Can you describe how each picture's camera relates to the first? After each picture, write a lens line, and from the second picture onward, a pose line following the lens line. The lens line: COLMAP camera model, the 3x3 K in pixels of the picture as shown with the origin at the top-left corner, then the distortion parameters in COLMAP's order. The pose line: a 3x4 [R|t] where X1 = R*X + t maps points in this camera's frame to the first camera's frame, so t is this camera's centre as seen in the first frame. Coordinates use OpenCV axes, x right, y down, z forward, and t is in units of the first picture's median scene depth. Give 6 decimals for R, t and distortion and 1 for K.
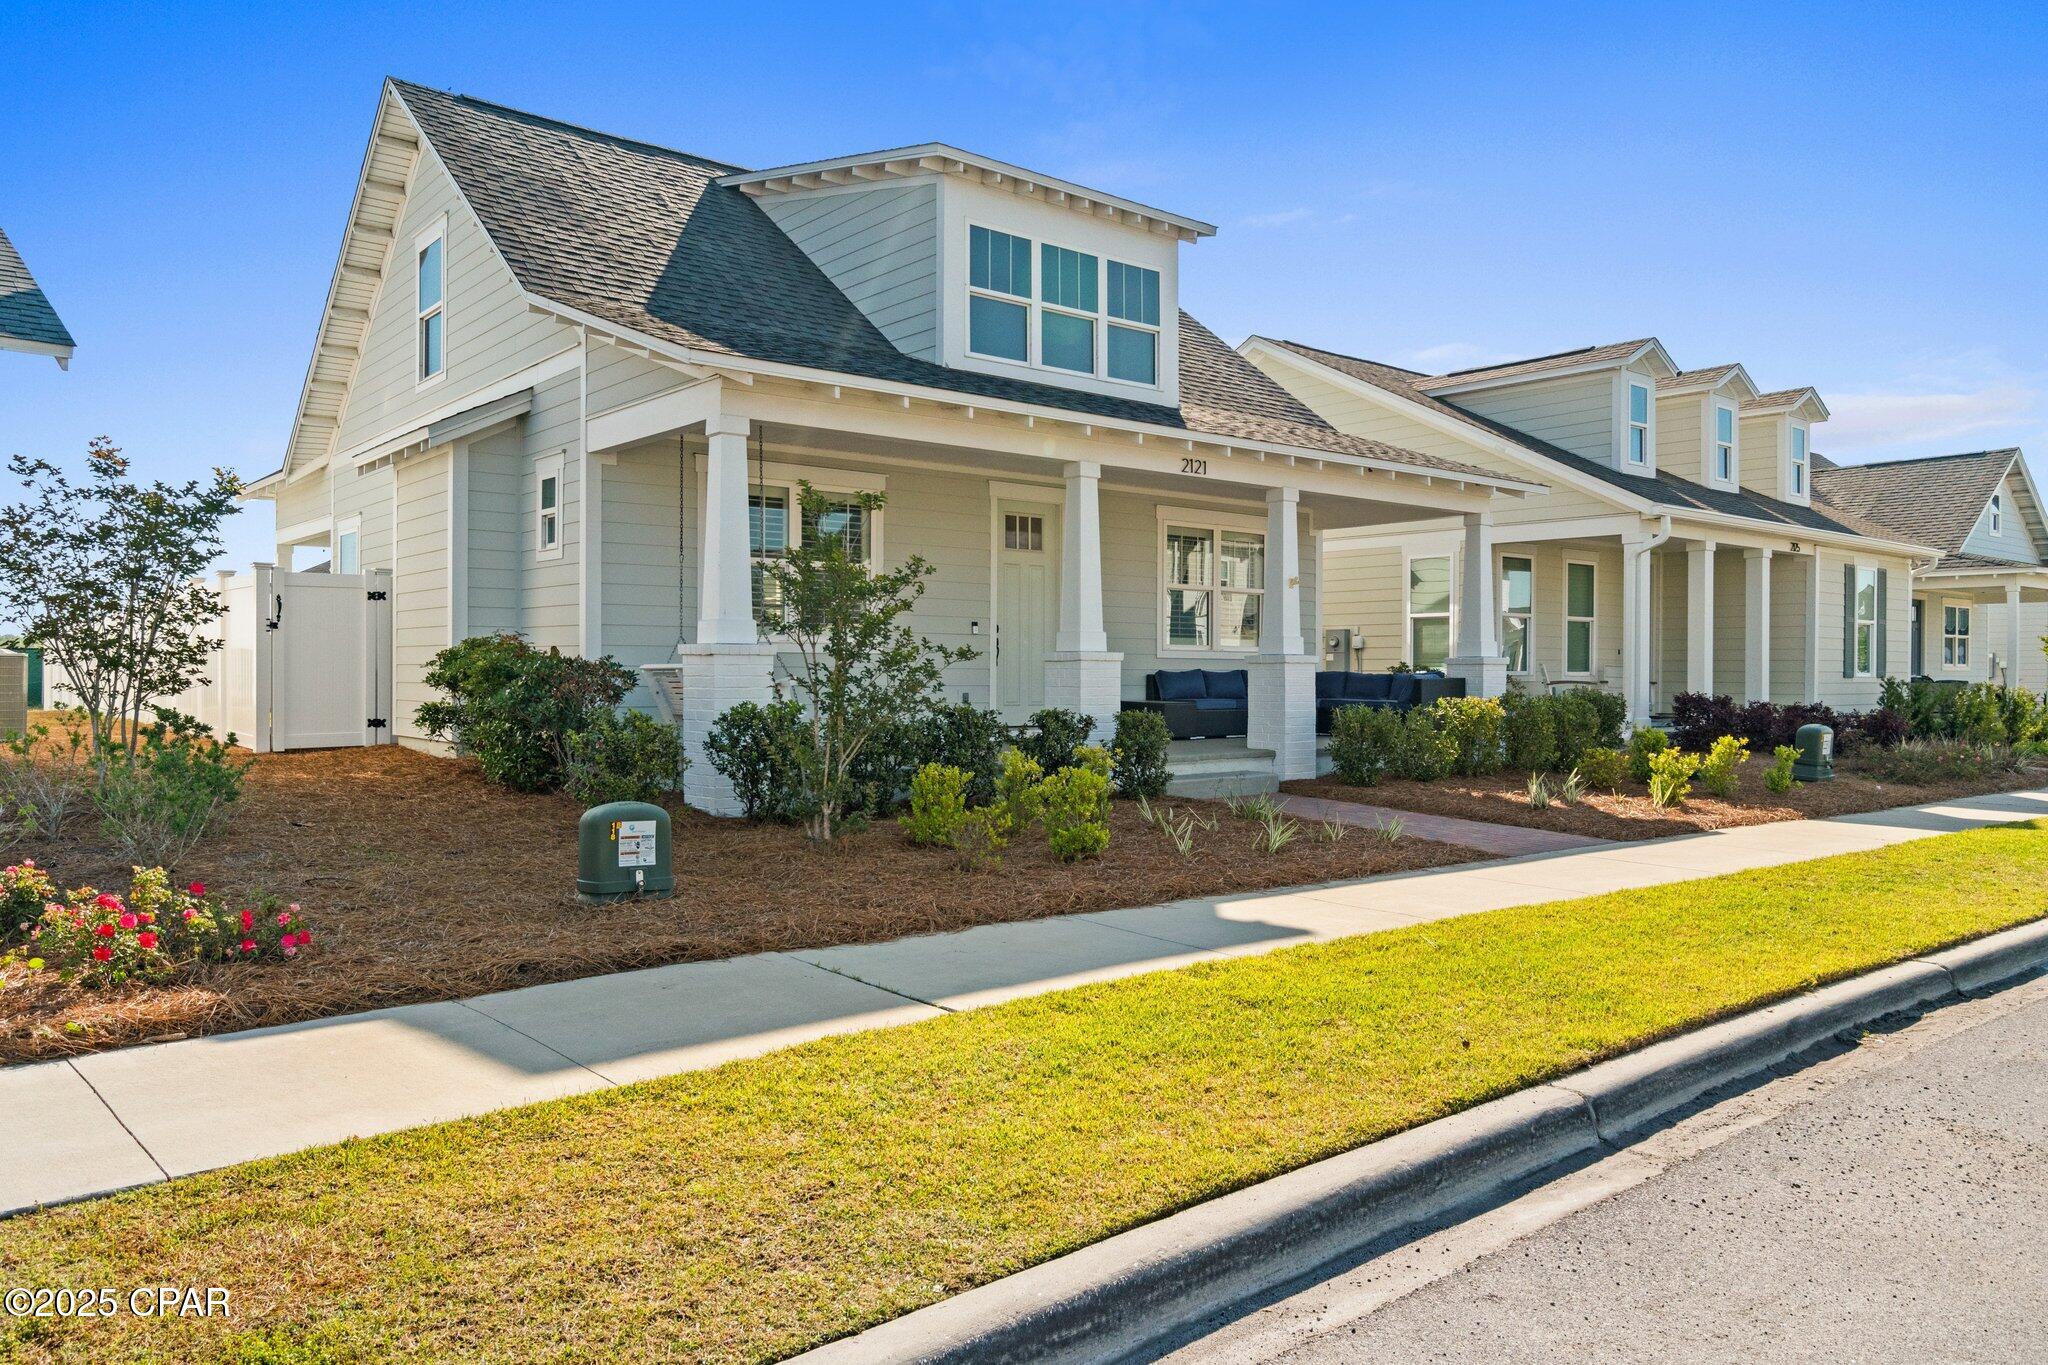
lens RADIAL K [[1453.0, 0, 1024.0], [0, 1453.0, 682.5], [0, 0, 1]] dist [0.005791, 0.000437]
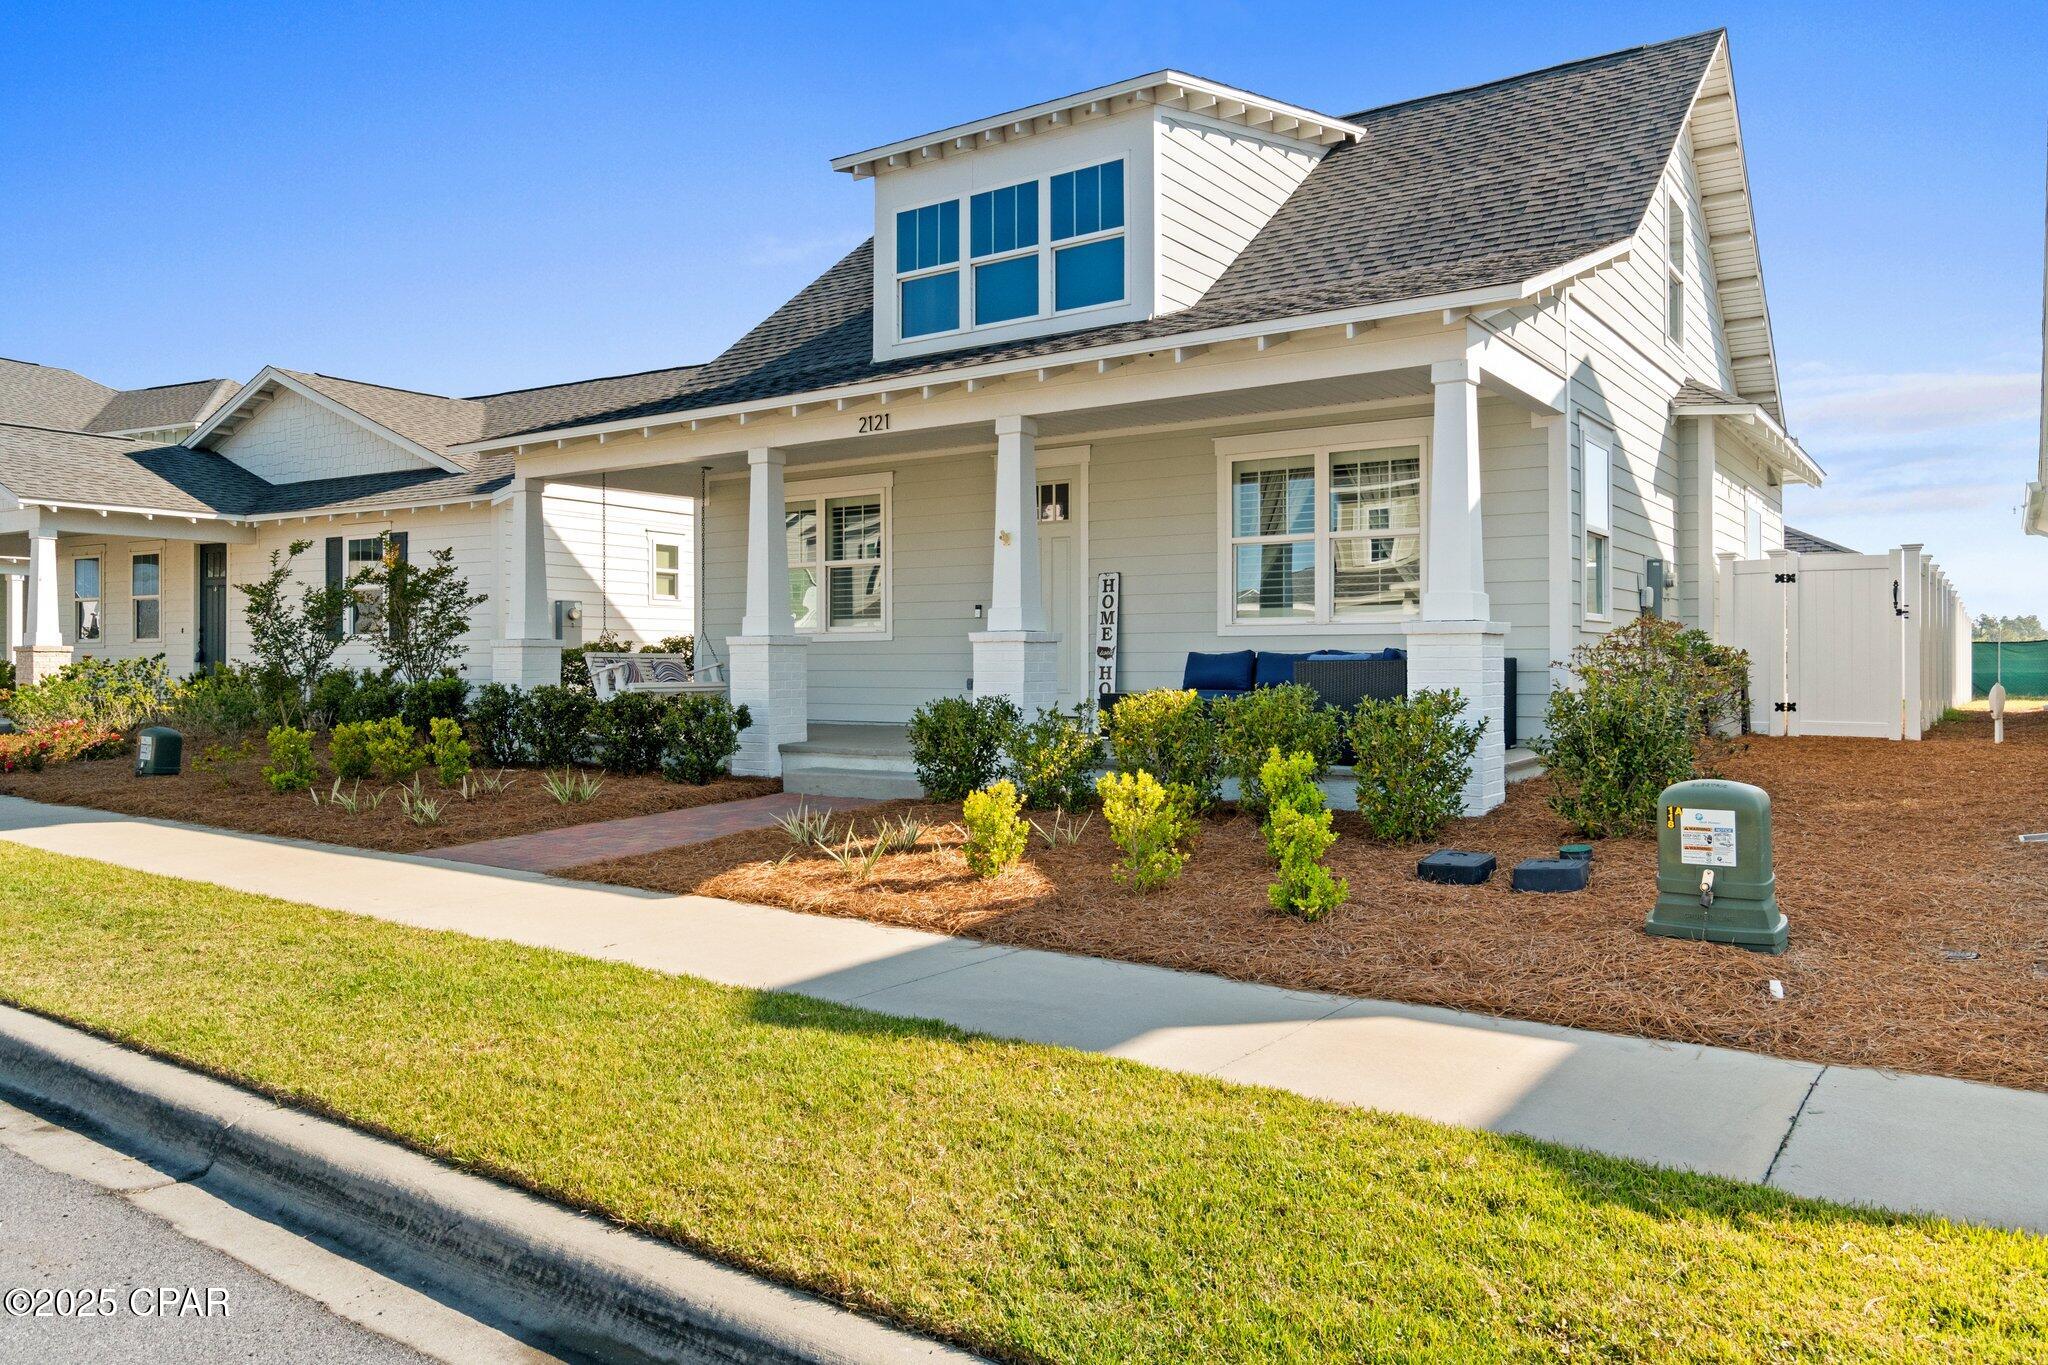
lens RADIAL K [[1403.5, 0, 1025.4], [0, 1403.5, 639.1], [0, 0, 1]] dist [0.018473, 0.001265]
pose [[0.270342, -0.019143, -0.962574, 0.887629], [-0.001794, 0.999791, -0.020387, 0.000149], [0.962763, 0.007238, 0.270251, 0.793904]]
